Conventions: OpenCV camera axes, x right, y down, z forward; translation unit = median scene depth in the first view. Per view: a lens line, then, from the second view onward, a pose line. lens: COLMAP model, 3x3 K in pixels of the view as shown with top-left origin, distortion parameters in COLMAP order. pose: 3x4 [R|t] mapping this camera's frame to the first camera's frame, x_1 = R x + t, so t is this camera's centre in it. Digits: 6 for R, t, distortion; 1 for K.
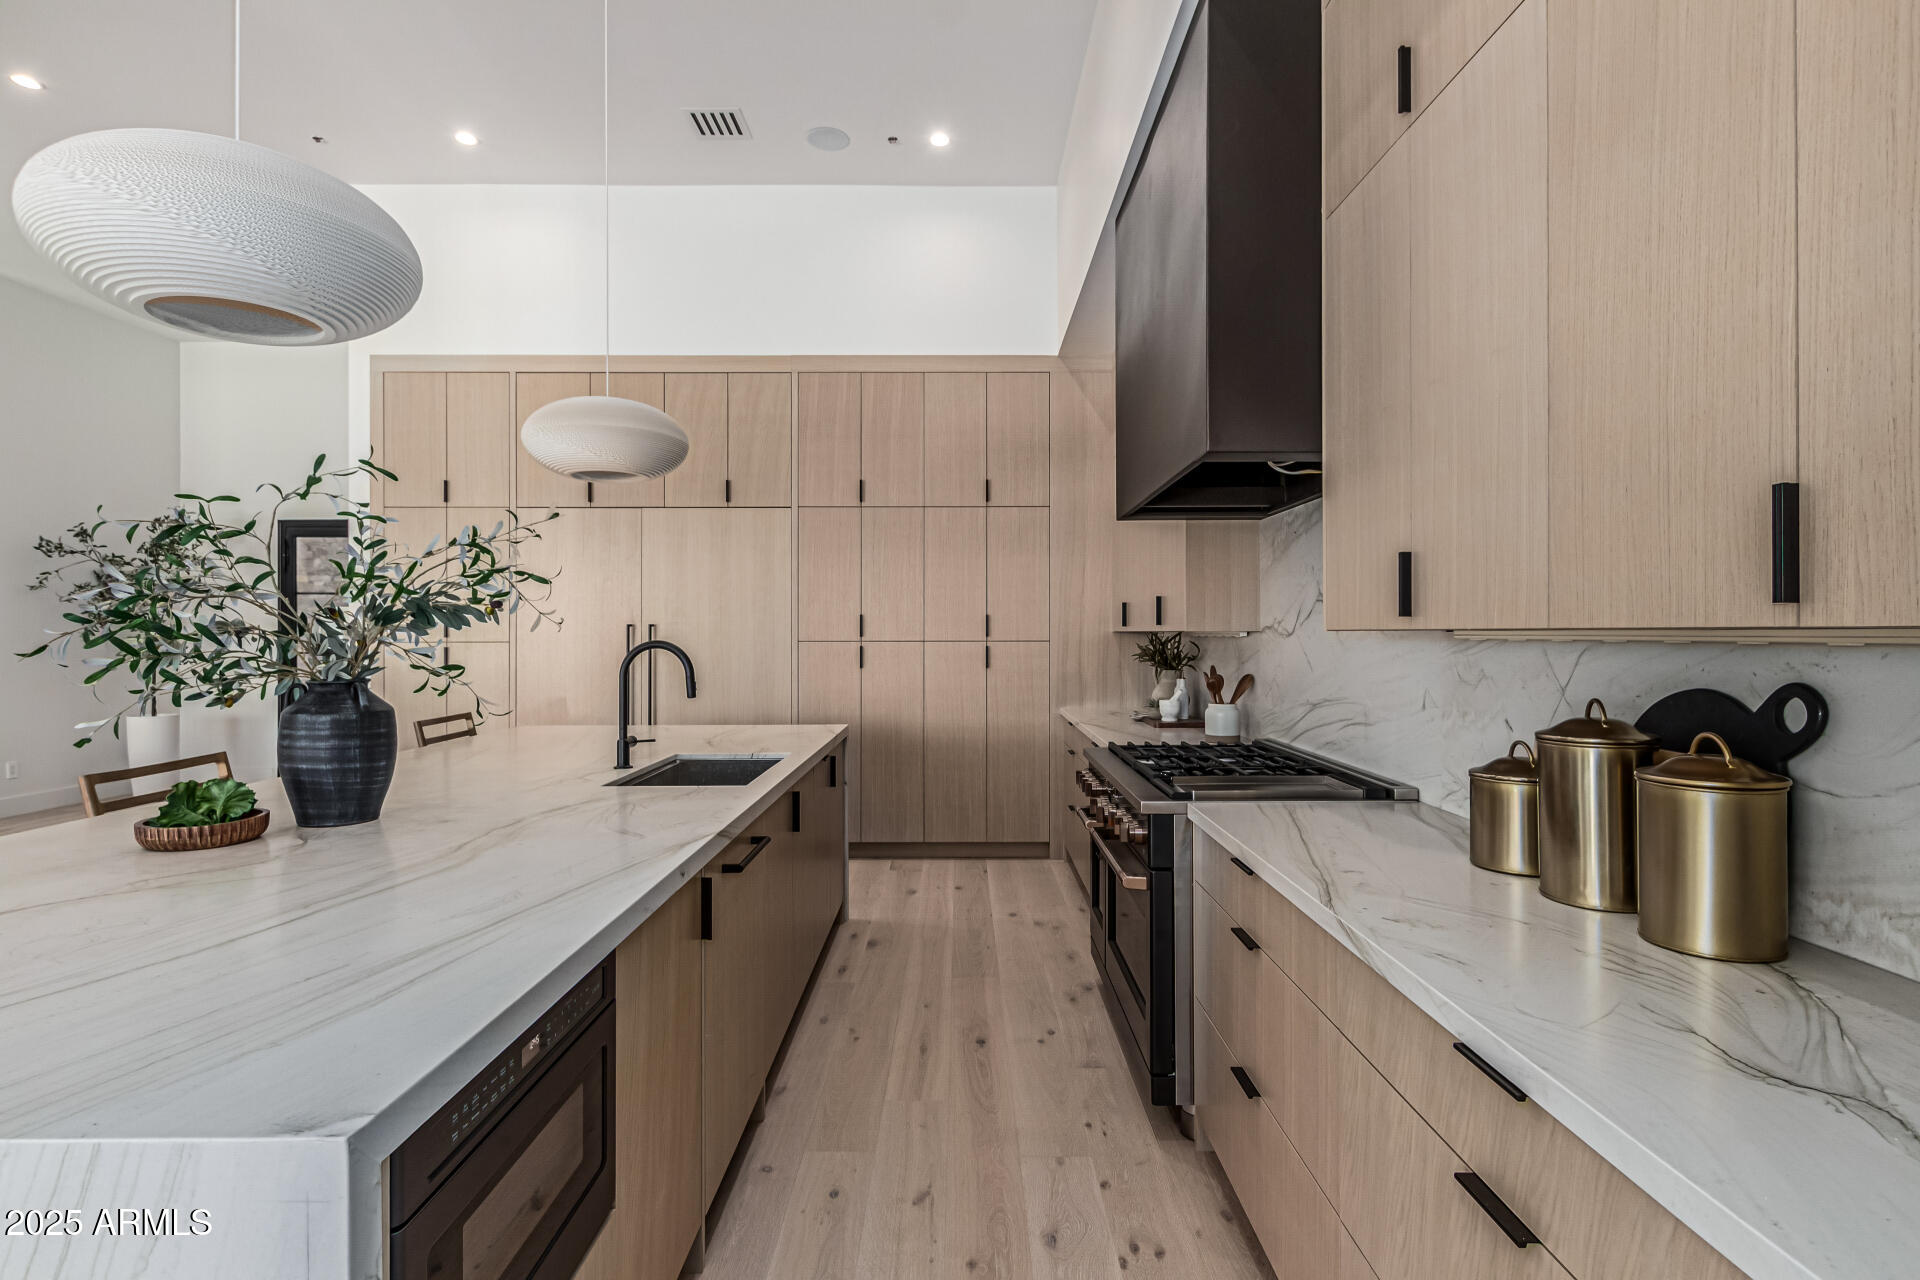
lens RADIAL K [[955.8, 0, 958.4], [0, 955.8, 630.9], [0, 0, 1]] dist [-0.000804, -0.000388]
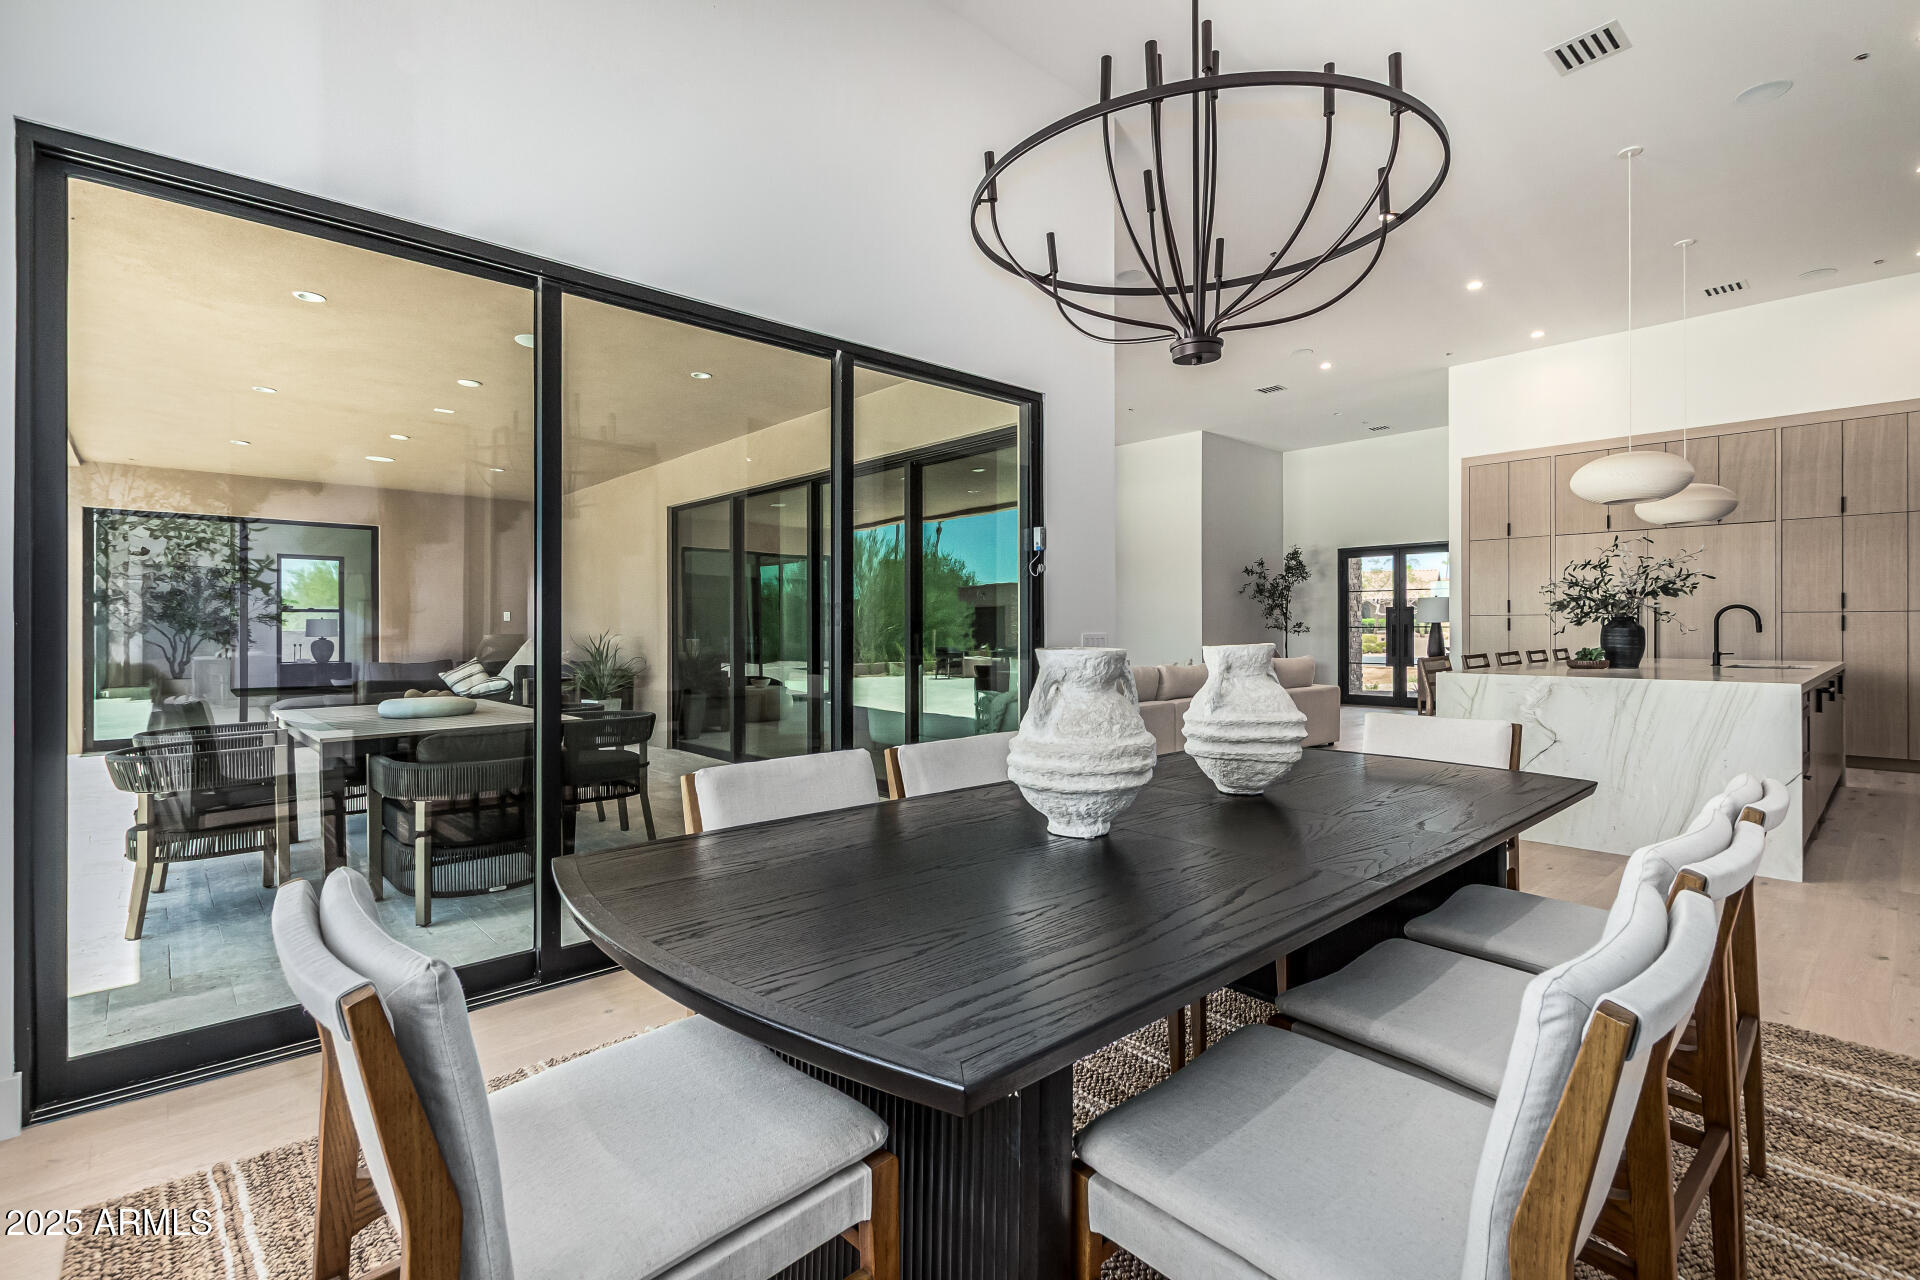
lens RADIAL K [[863.0, 0, 965.7], [0, 863.0, 624.1], [0, 0, 1]] dist [-0.001308, -0.000458]
pose [[0.673201, -0.001982, -0.739457, -0.034118], [0.002051, 0.999998, -0.000813, 0.027656], [0.739457, -0.000969, 0.673203, -0.816051]]
